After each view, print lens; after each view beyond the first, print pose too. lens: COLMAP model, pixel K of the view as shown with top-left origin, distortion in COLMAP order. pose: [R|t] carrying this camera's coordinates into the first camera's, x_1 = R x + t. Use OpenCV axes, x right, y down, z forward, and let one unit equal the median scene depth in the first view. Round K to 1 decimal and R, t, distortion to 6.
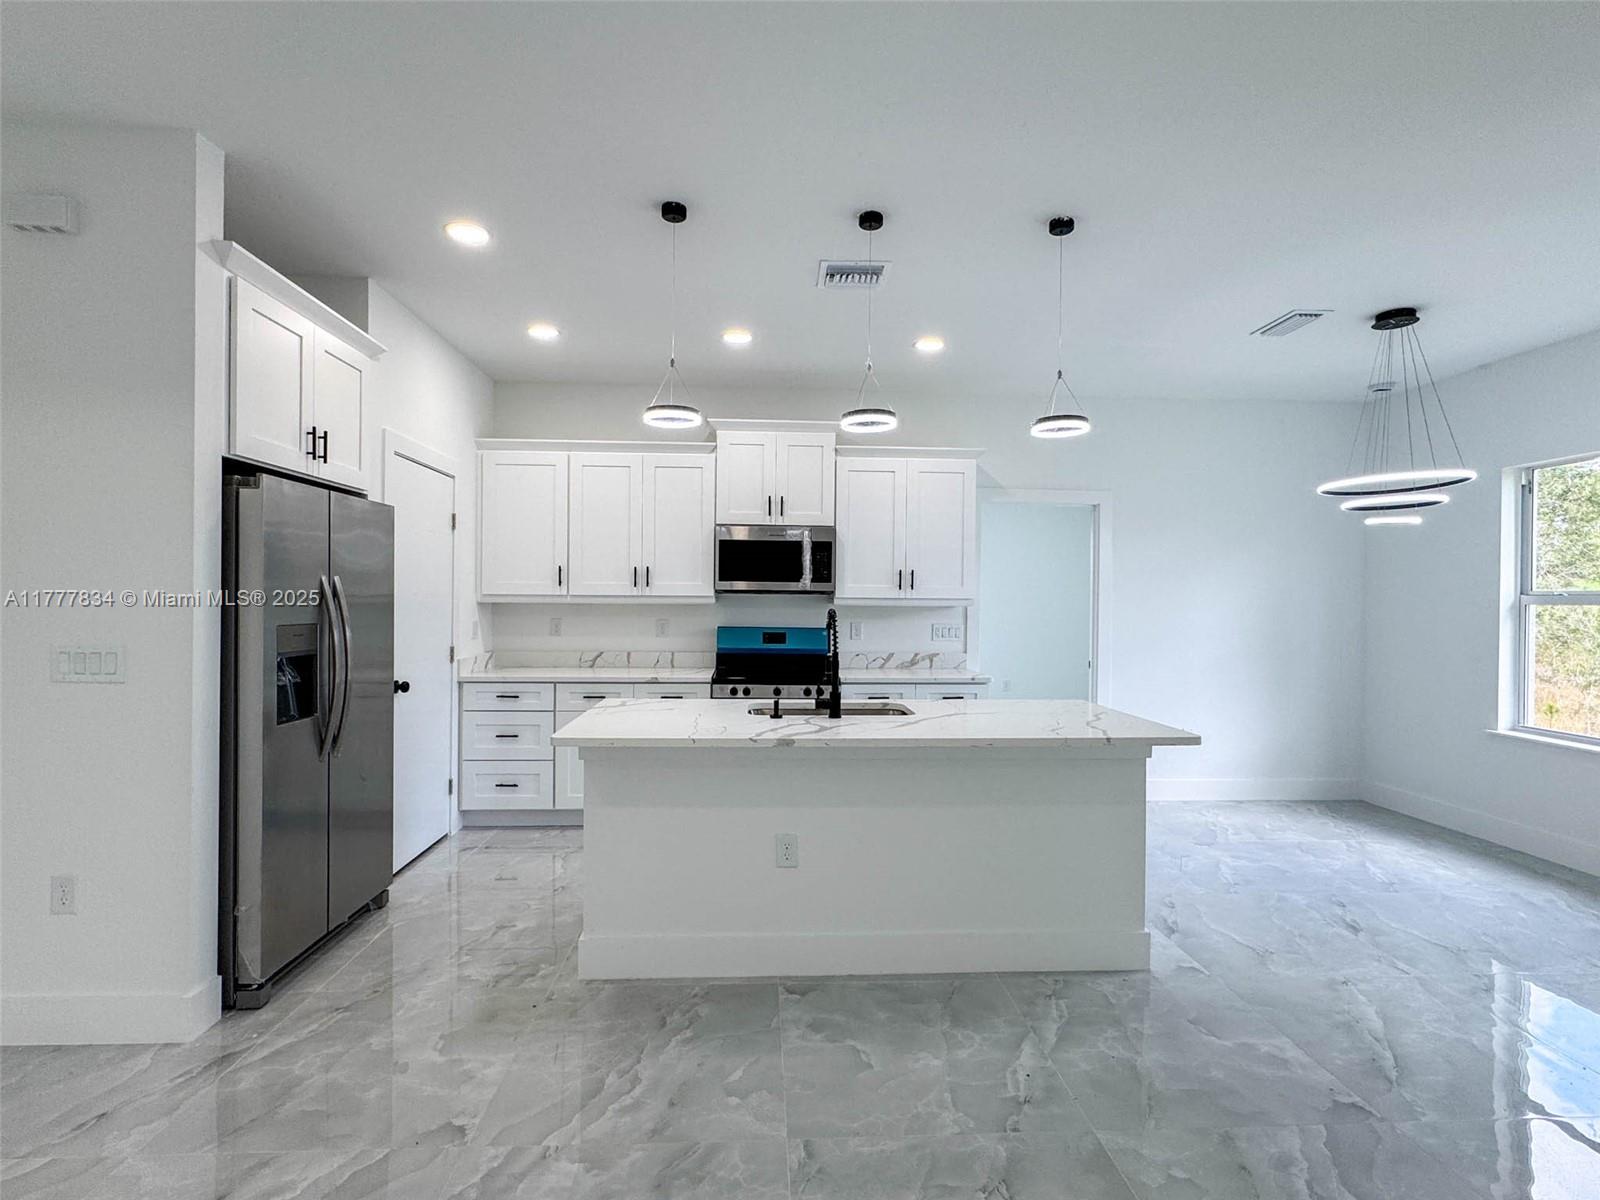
lens RADIAL K [[781.4, 0, 797.6], [0, 781.4, 603.2], [0, 0, 1]] dist [-0.002036, 0.000410]
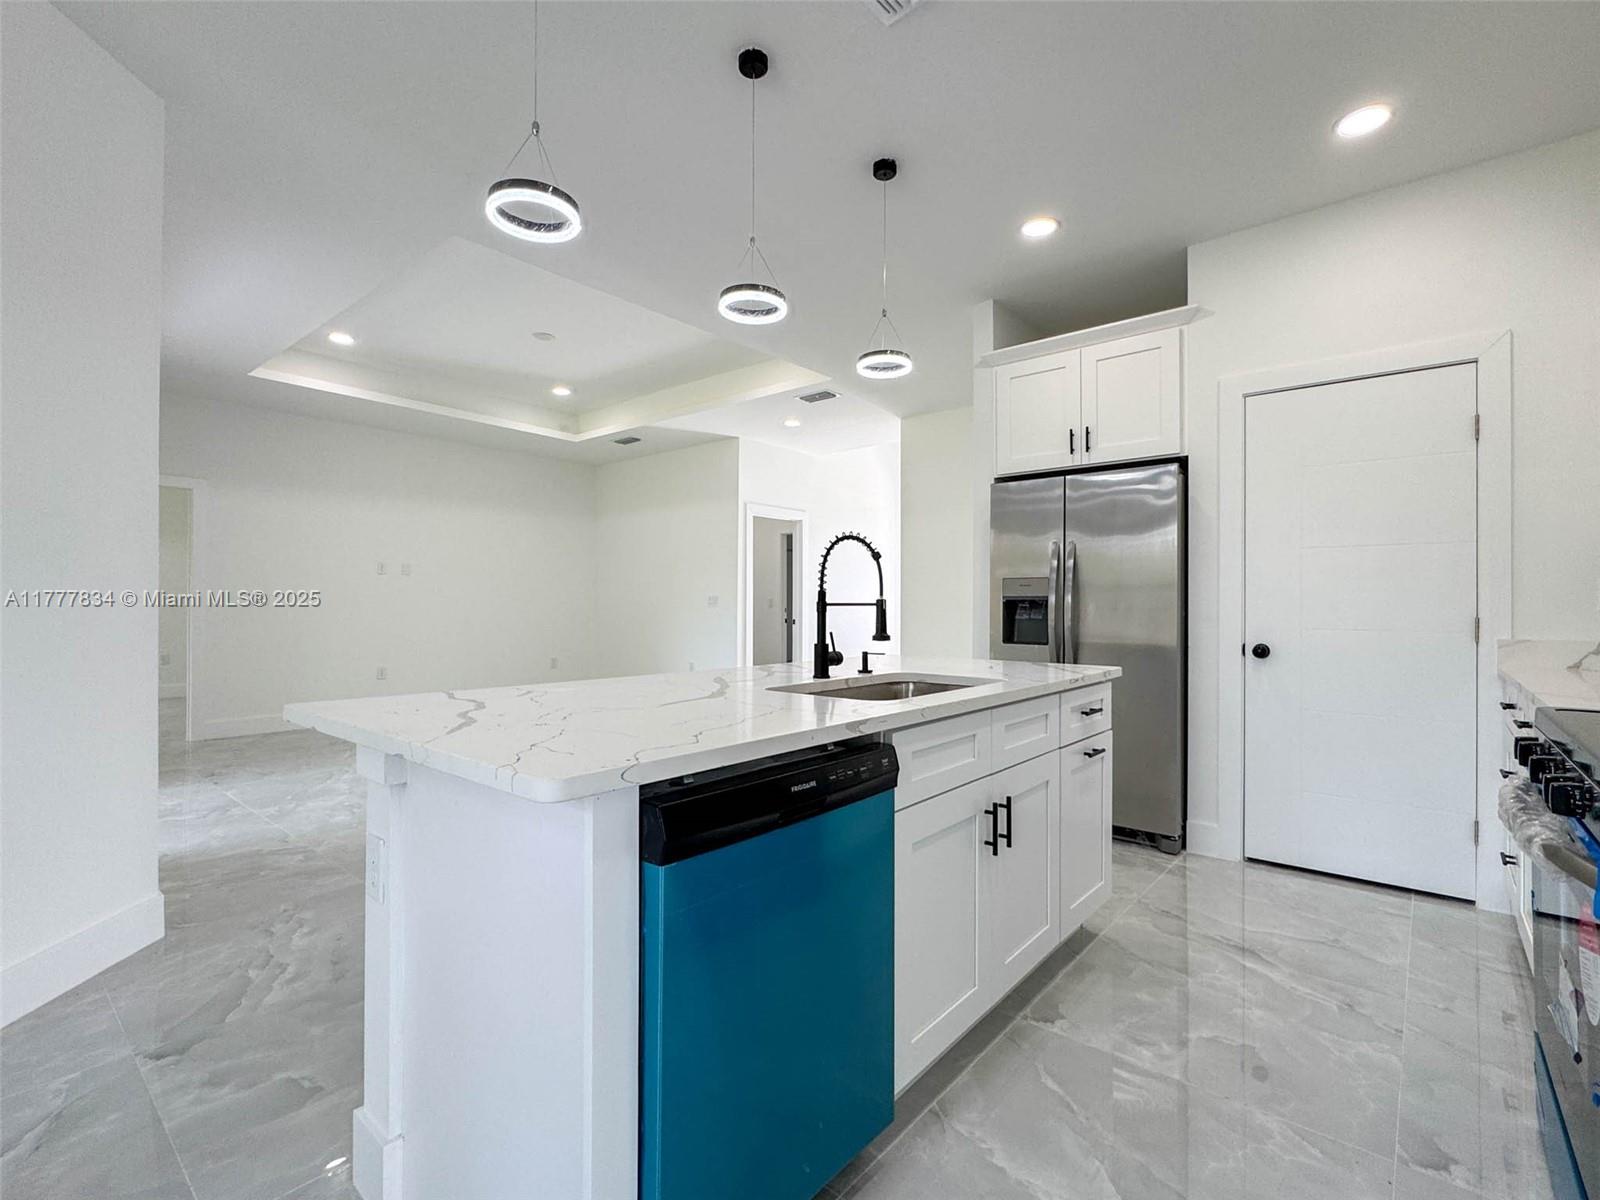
lens RADIAL K [[738.8, 0, 796.8], [0, 738.8, 604.0], [0, 0, 1]] dist [-0.001837, -0.000449]
pose [[-0.687893, -0.015166, -0.725654, 0.549595], [-0.015341, 0.999862, -0.006353, 0.075422], [0.725650, 0.006762, -0.688031, 1.393494]]
